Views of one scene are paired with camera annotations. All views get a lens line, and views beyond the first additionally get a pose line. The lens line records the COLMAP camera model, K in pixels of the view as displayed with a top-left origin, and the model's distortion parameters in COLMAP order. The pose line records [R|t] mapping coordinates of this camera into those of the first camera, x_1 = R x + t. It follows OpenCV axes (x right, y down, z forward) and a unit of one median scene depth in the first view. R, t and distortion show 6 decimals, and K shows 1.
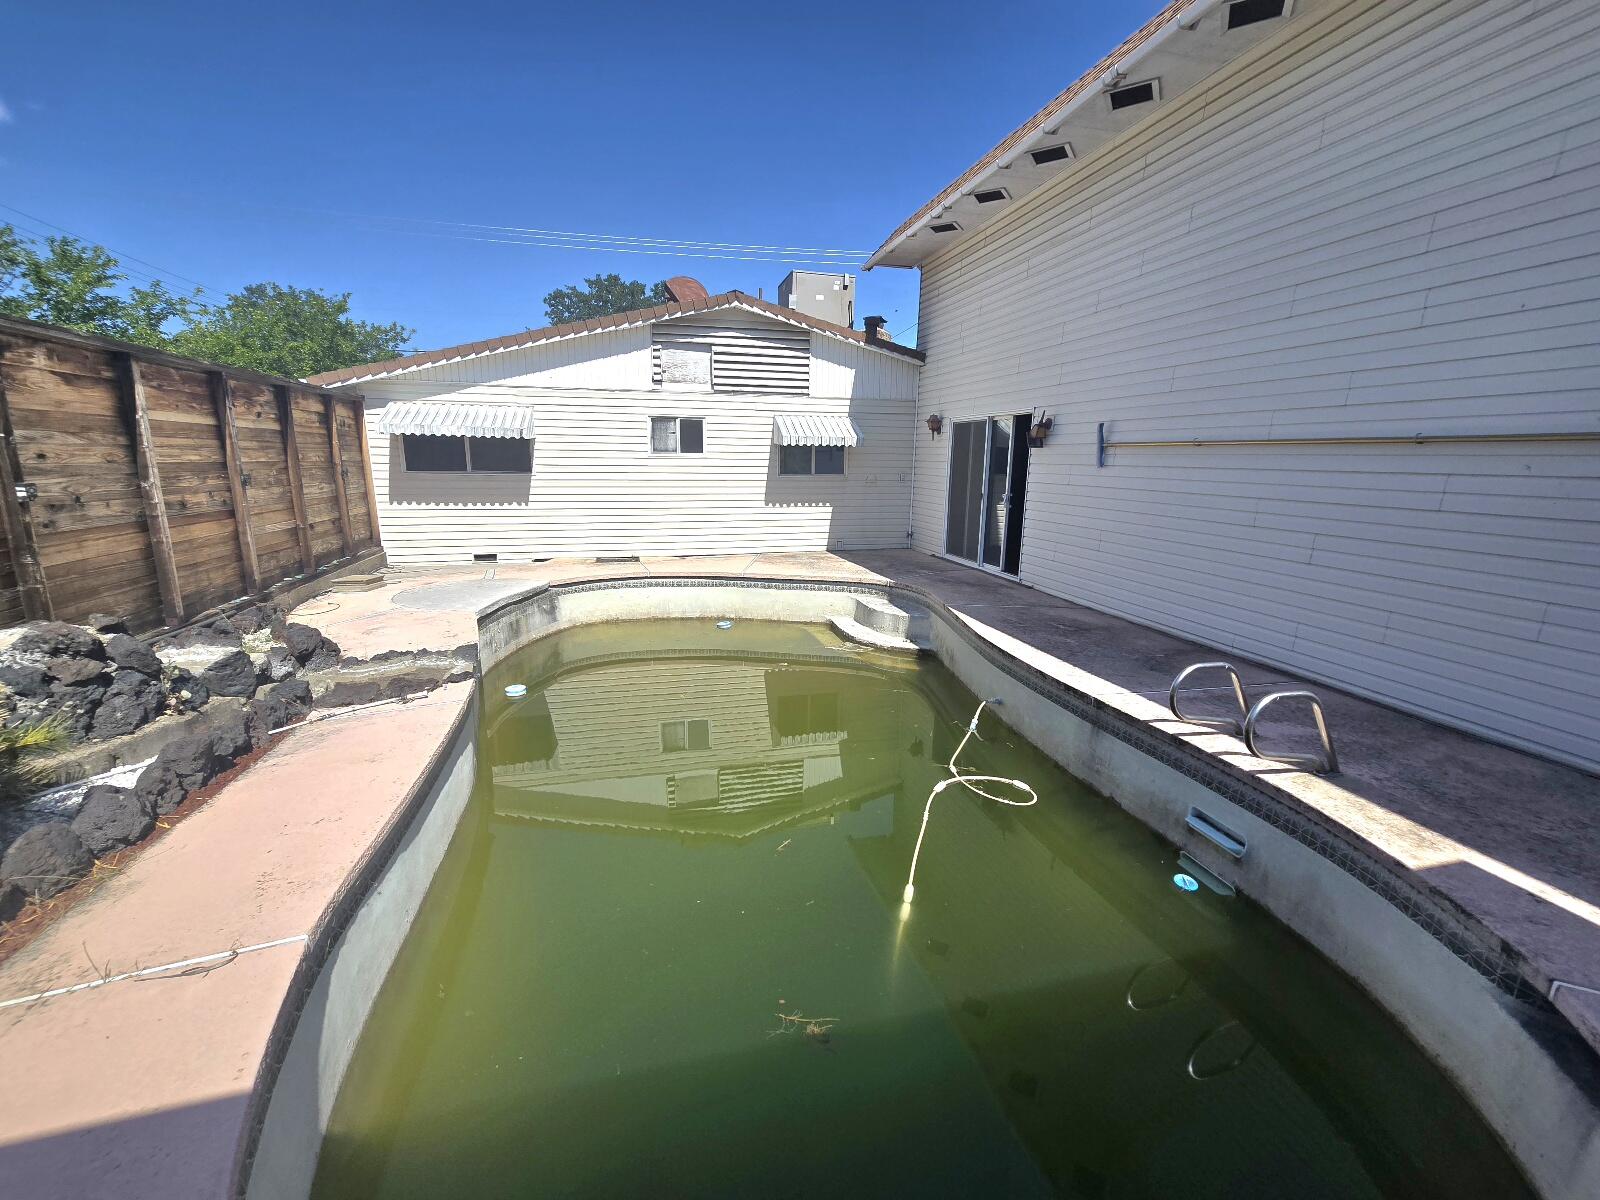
lens RADIAL K [[646.1, 0, 788.7], [0, 646.1, 601.3], [0, 0, 1]] dist [-0.002640, 0.000206]
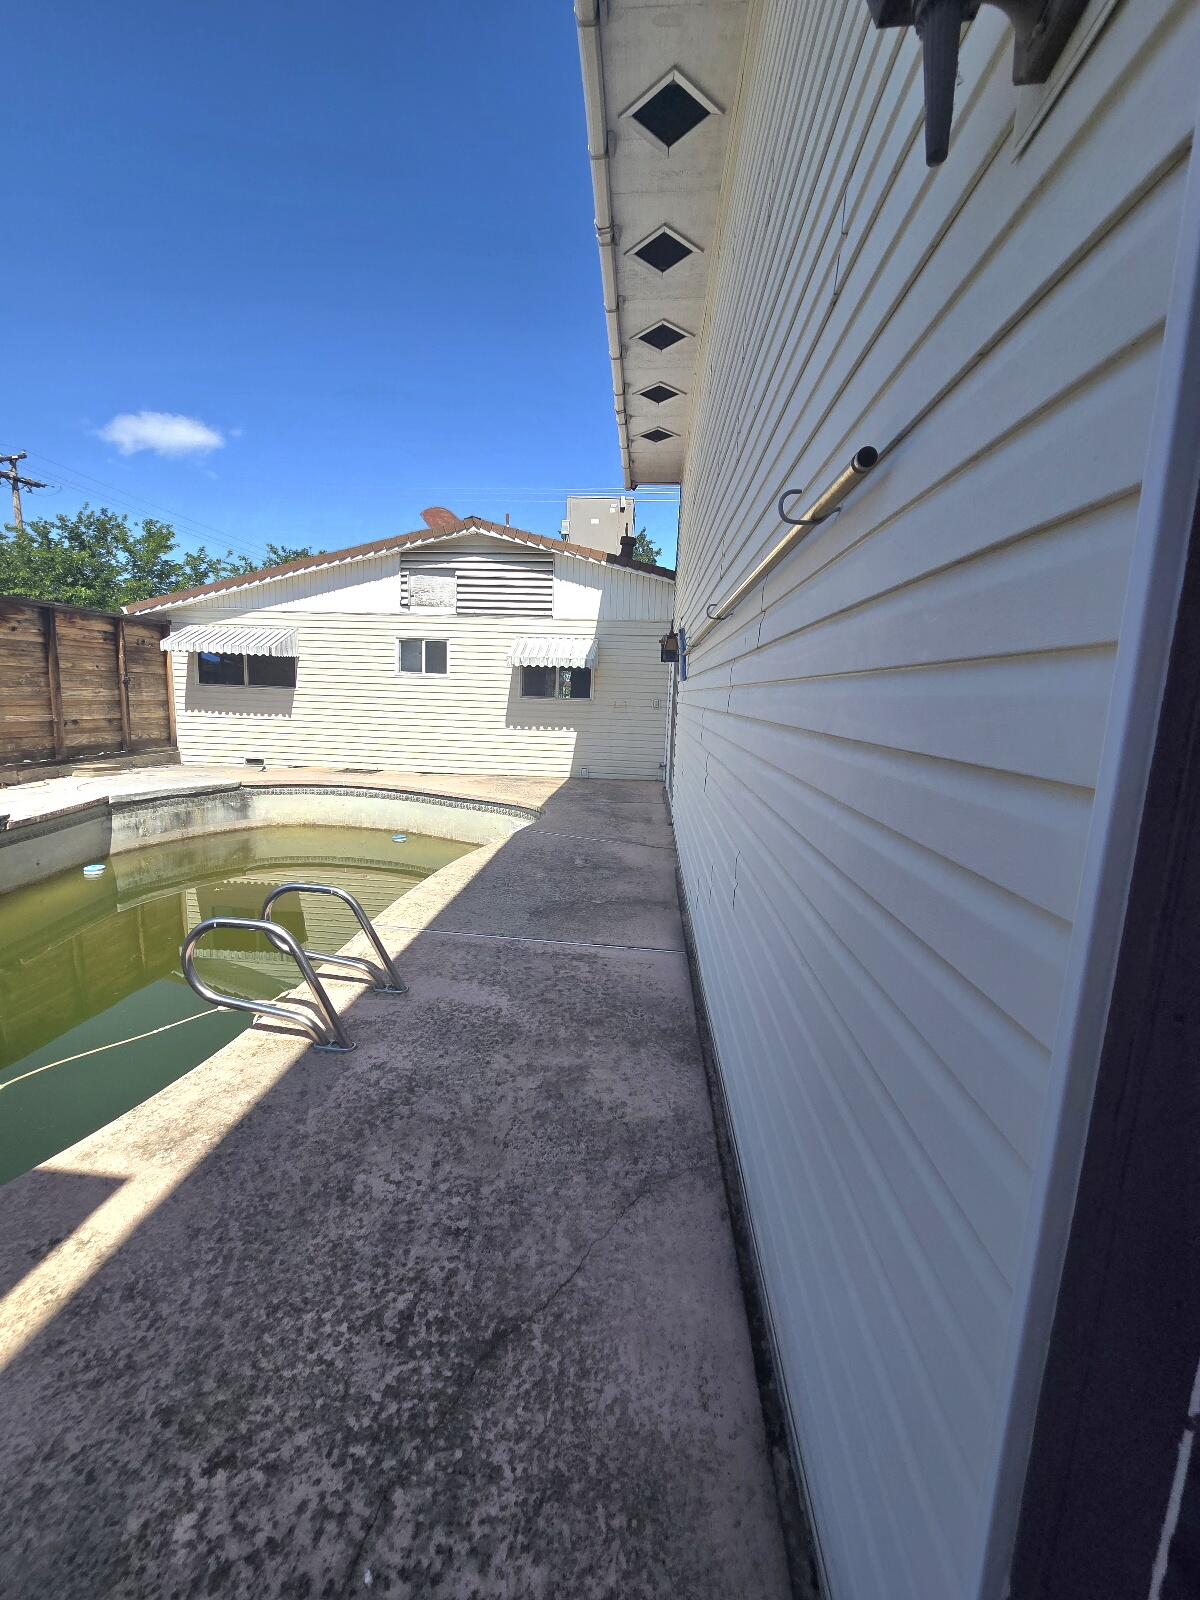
lens RADIAL K [[646.1, 0, 599.3], [0, 646.1, 790.6], [0, 0, 1]] dist [-0.002640, 0.000206]
pose [[0.946747, 0.068244, -0.314663, 0.456199], [-0.093585, 0.993413, -0.066124, 0.000146], [0.308078, 0.092051, 0.946897, 0.129059]]
